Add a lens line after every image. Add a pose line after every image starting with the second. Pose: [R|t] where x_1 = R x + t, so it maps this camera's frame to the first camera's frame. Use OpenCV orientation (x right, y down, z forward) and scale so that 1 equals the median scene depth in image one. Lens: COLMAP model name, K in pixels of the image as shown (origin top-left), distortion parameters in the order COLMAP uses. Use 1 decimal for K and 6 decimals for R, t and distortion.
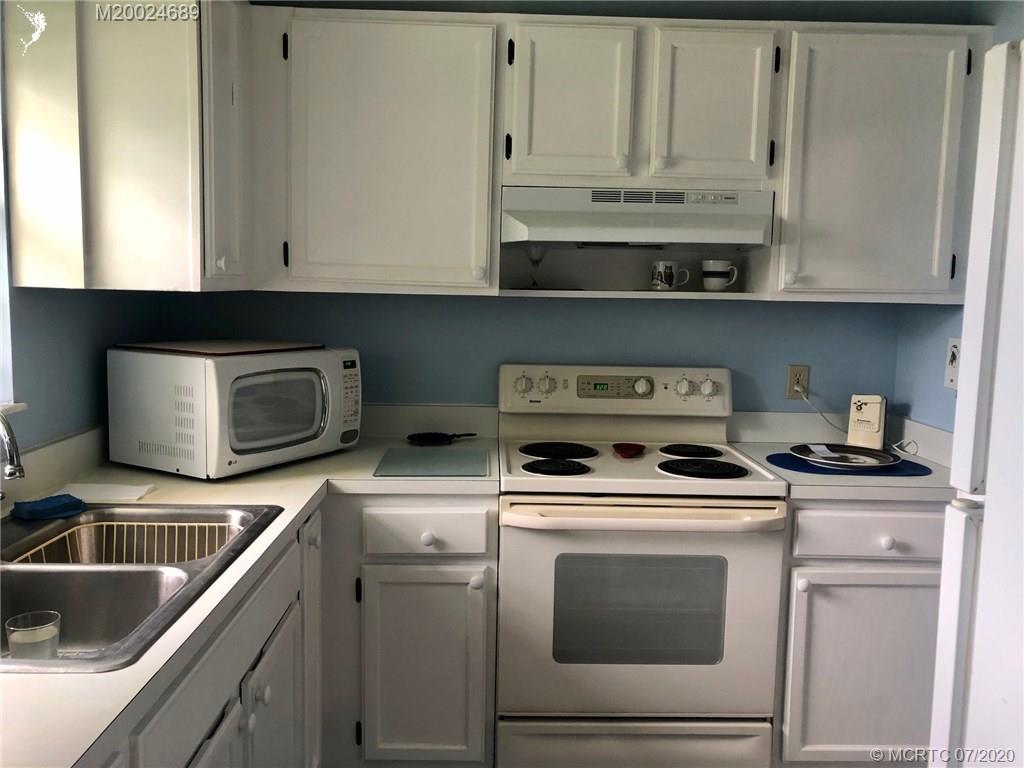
lens RADIAL K [[840.6, 0, 514.1], [0, 840.6, 398.2], [0, 0, 1]] dist [0.052394, -0.049653]
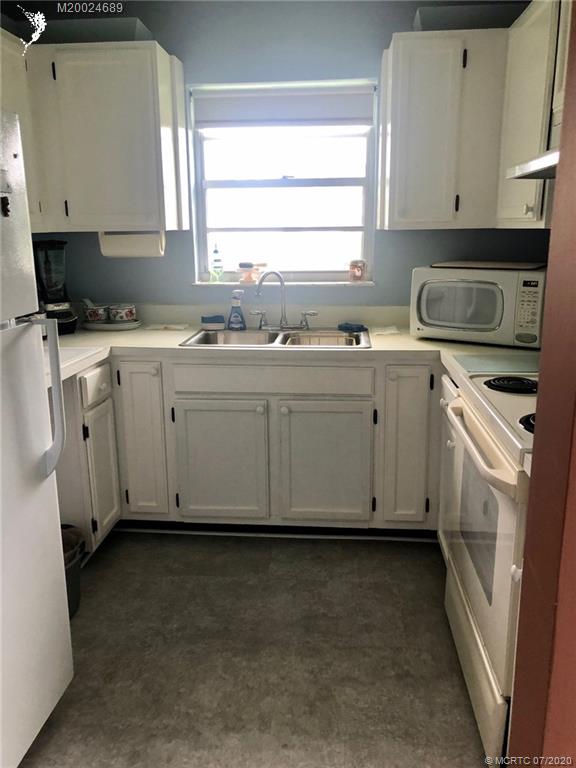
lens RADIAL K [[629.8, 0, 291.8], [0, 629.8, 383.9], [0, 0, 1]] dist [0.054540, -0.054421]
pose [[-0.104162, 0.219207, -0.970102, 0.890727], [-0.121847, 0.965248, 0.231193, -0.076488], [0.987068, 0.142286, -0.073832, 0.757078]]
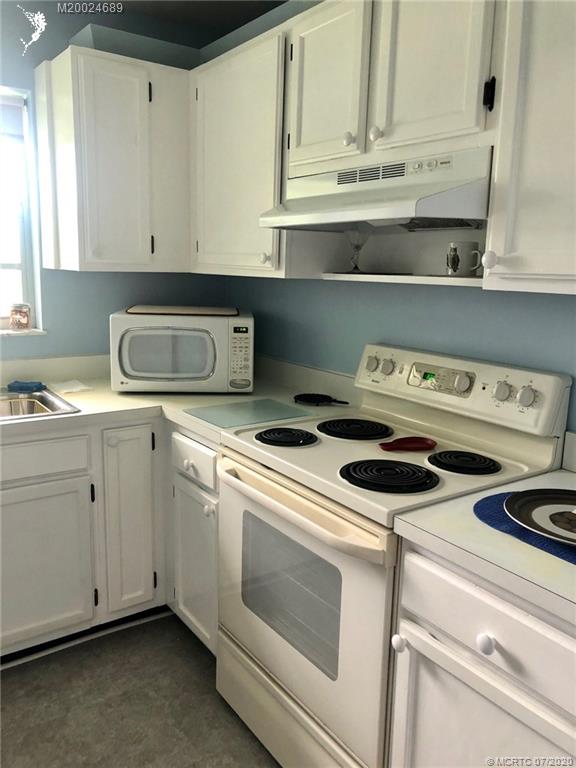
lens RADIAL K [[630.4, 0, 288.0], [0, 630.4, 384.0], [0, 0, 1]] dist [0.052394, -0.049653]
pose [[0.549350, 0.149650, -0.822083, 0.704790], [-0.121056, 0.987706, 0.098905, -0.065830], [0.826777, 0.045185, 0.560712, 0.532140]]
